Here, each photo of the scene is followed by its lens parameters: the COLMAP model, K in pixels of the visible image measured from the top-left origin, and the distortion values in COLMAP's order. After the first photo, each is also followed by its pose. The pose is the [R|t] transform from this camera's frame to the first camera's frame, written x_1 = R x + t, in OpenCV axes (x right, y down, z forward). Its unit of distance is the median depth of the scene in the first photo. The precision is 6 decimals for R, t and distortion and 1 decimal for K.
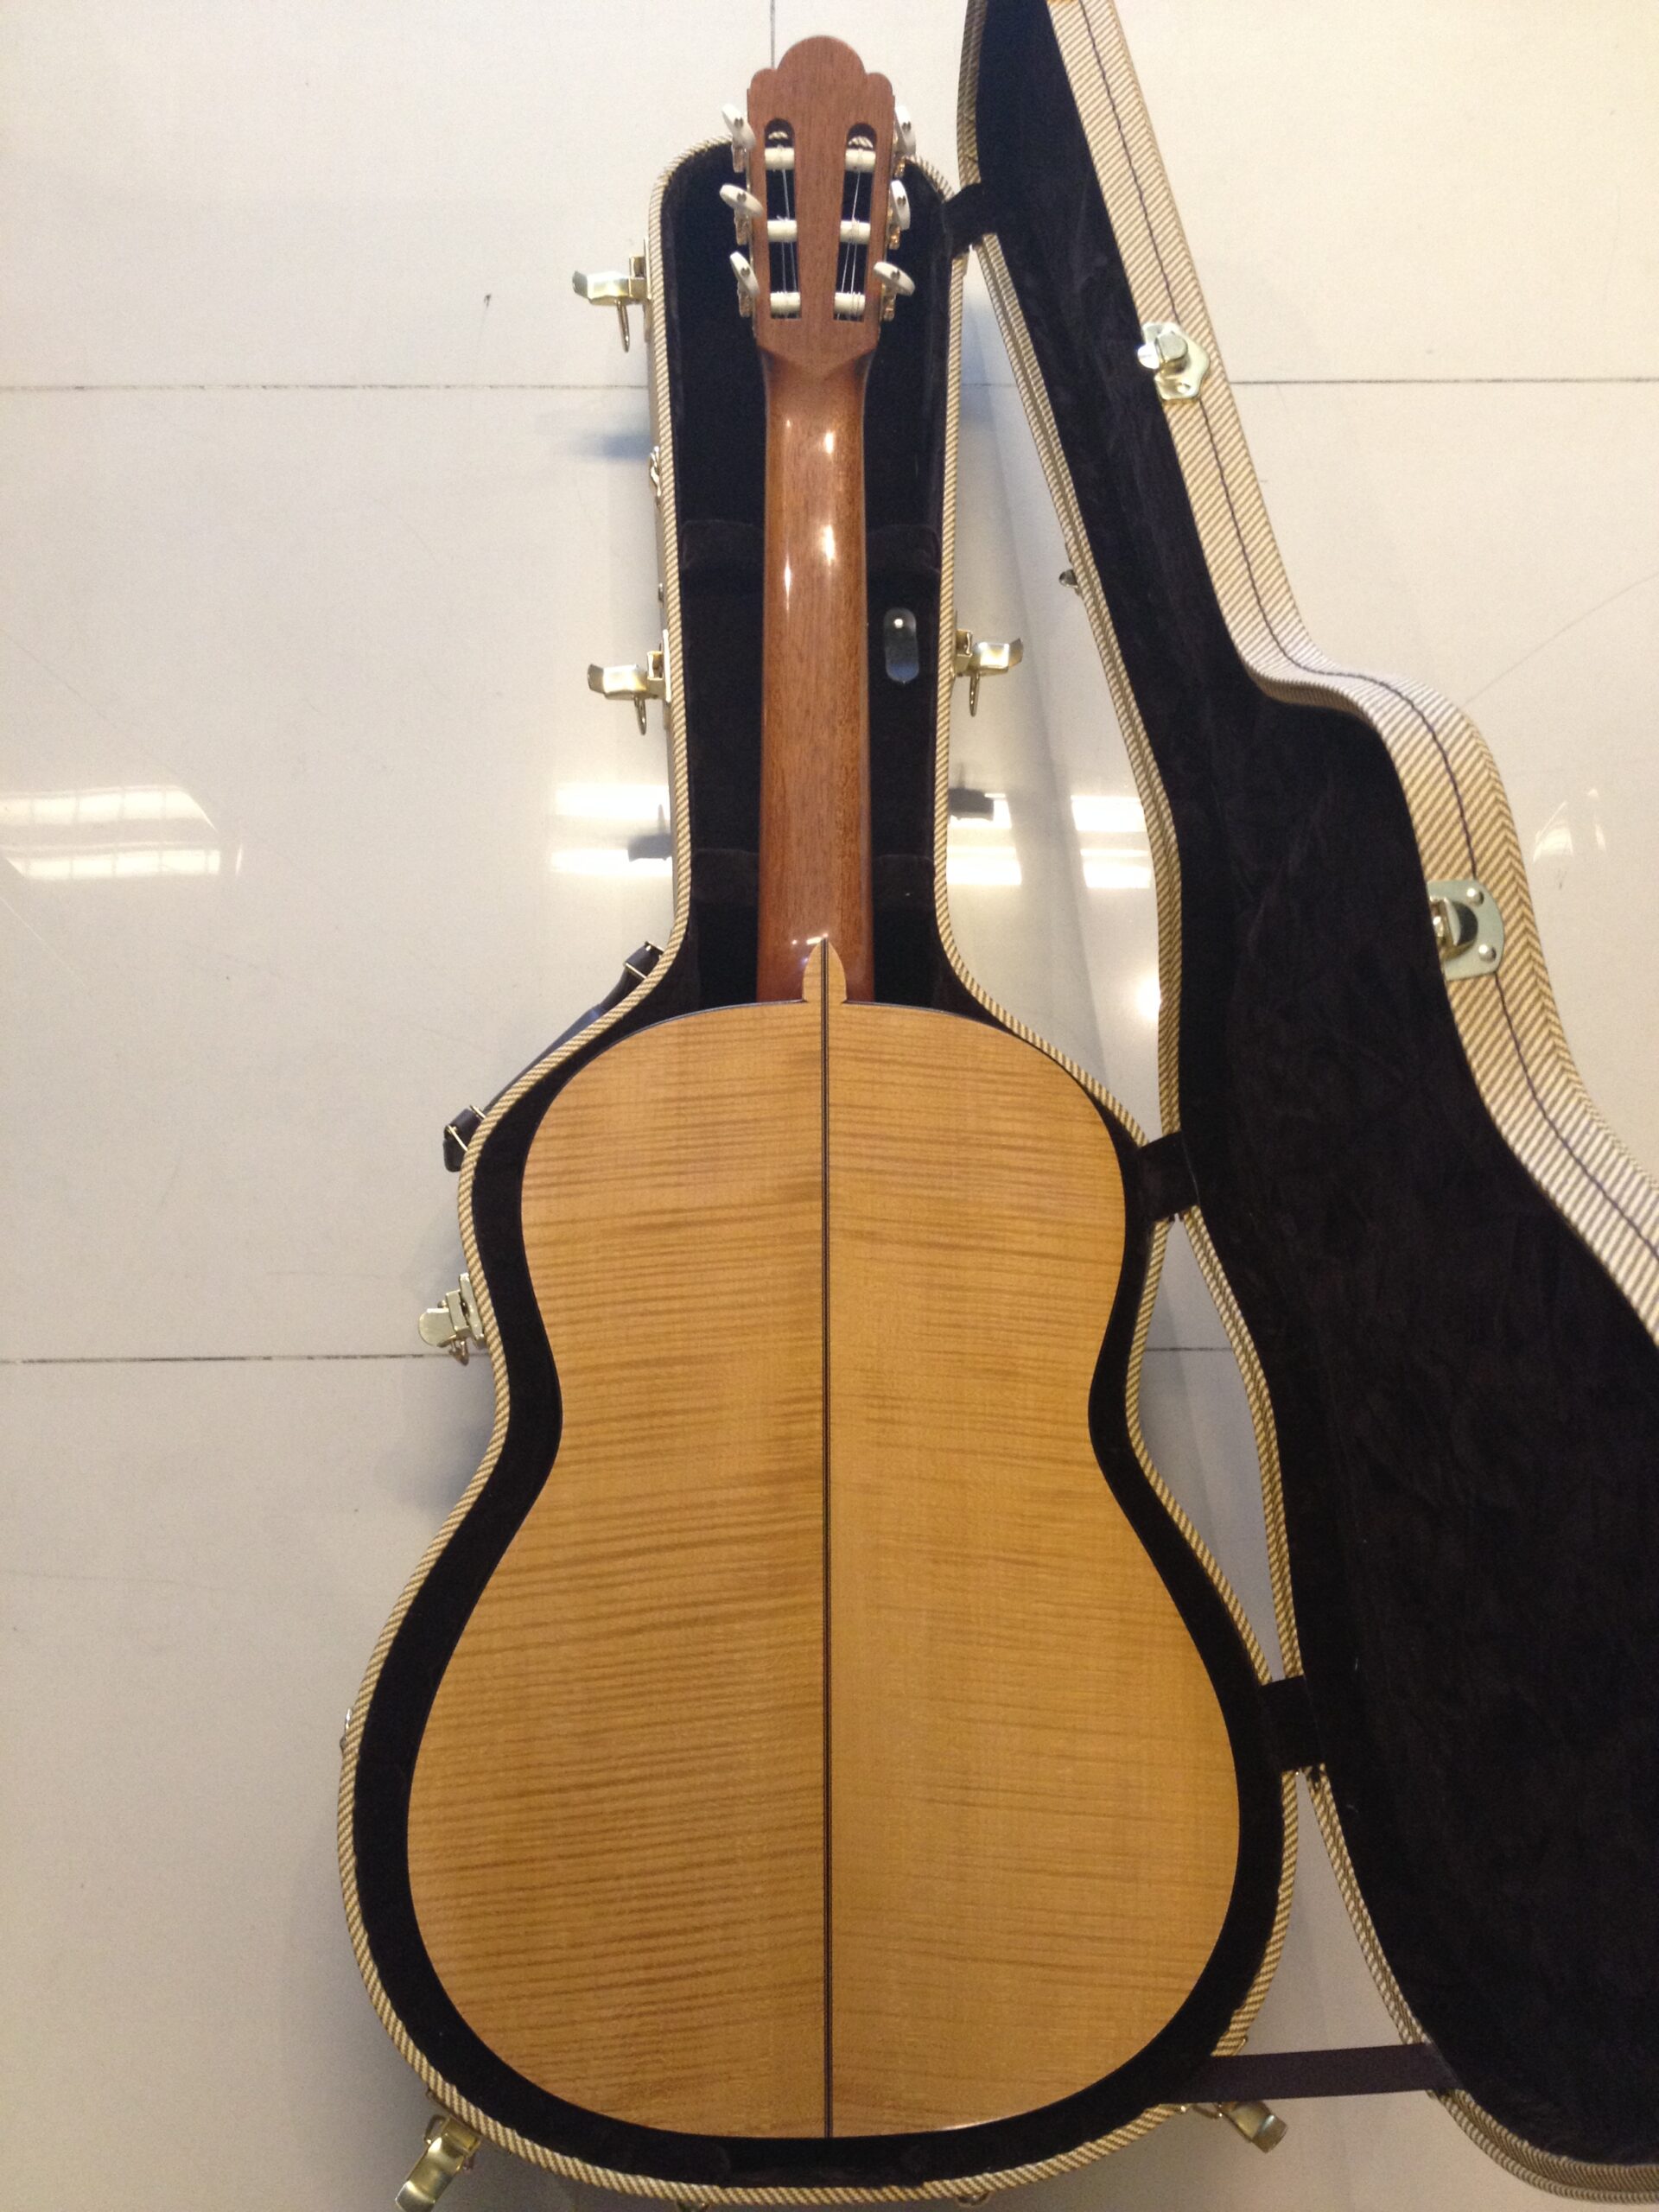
lens RADIAL K [[2230.3, 0, 727.7], [0, 2230.3, 1108.1], [0, 0, 1]] dist [0.179647, -0.431811]
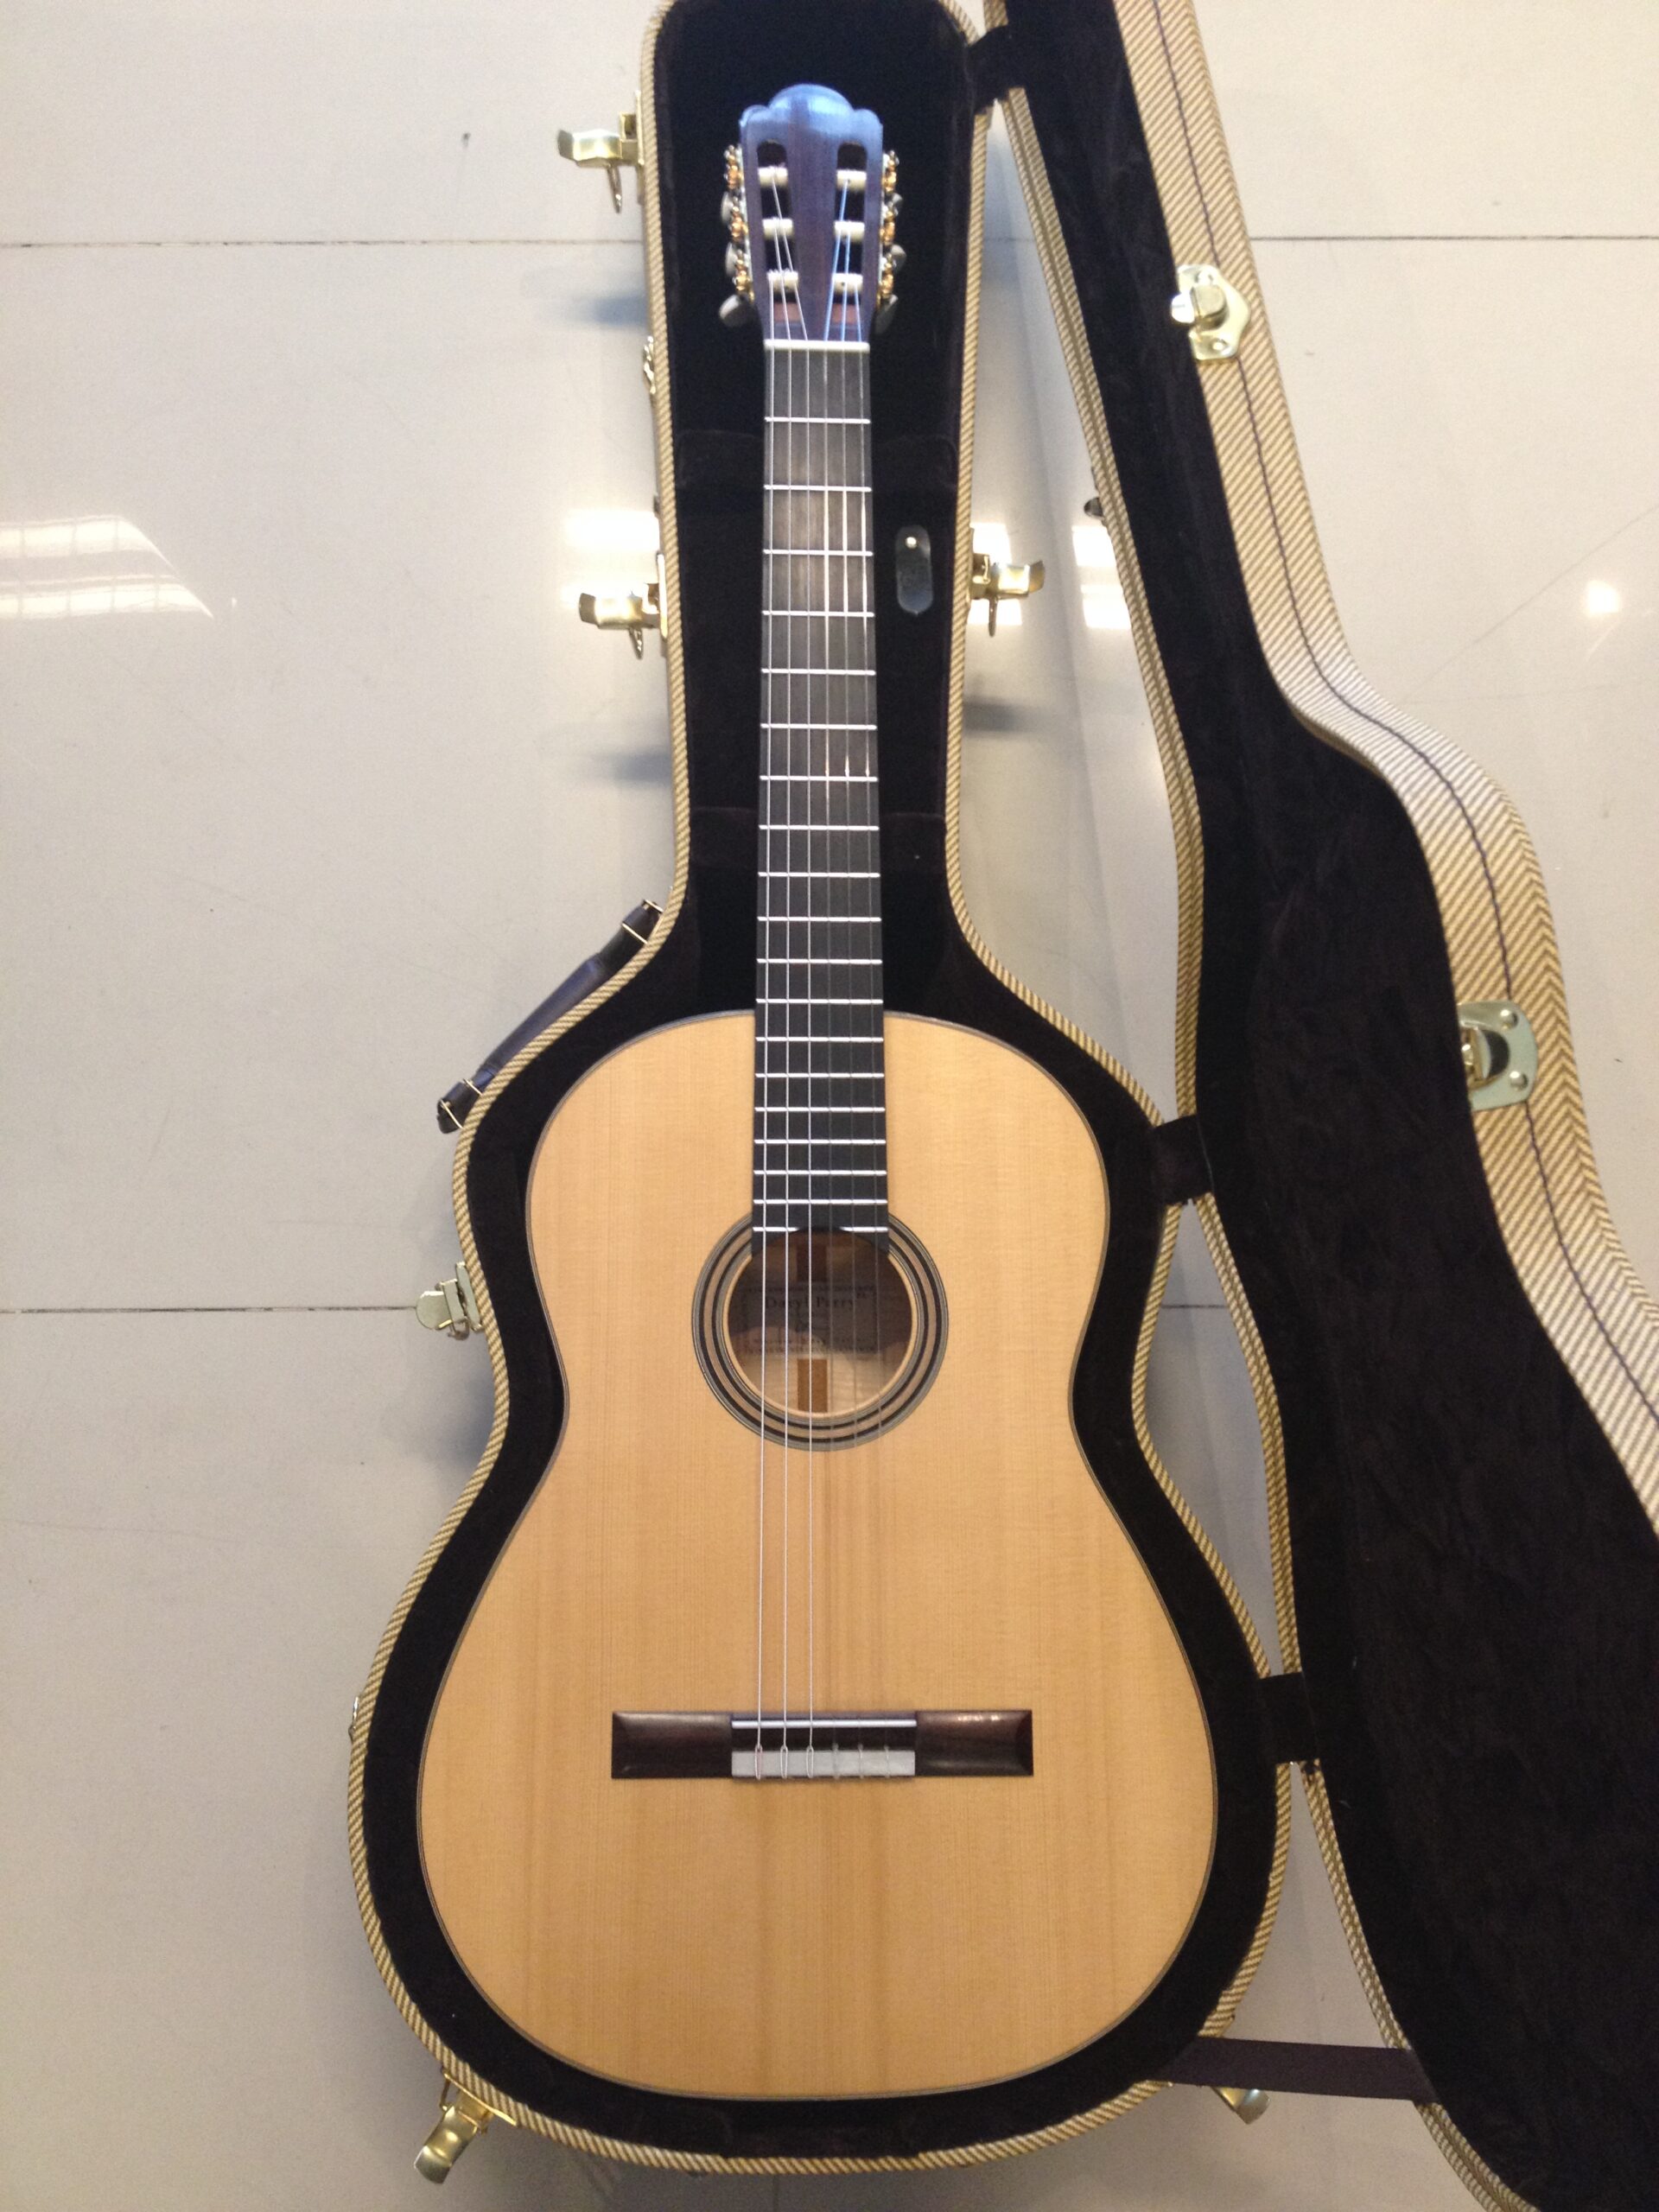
lens RADIAL K [[2230.3, 0, 727.7], [0, 2230.3, 1108.1], [0, 0, 1]] dist [0.179647, -0.431811]
pose [[0.999908, -0.003464, -0.013104, 0.013274], [0.005574, 0.986342, 0.164614, -0.162329], [0.012355, -0.164672, 0.986271, 0.045916]]
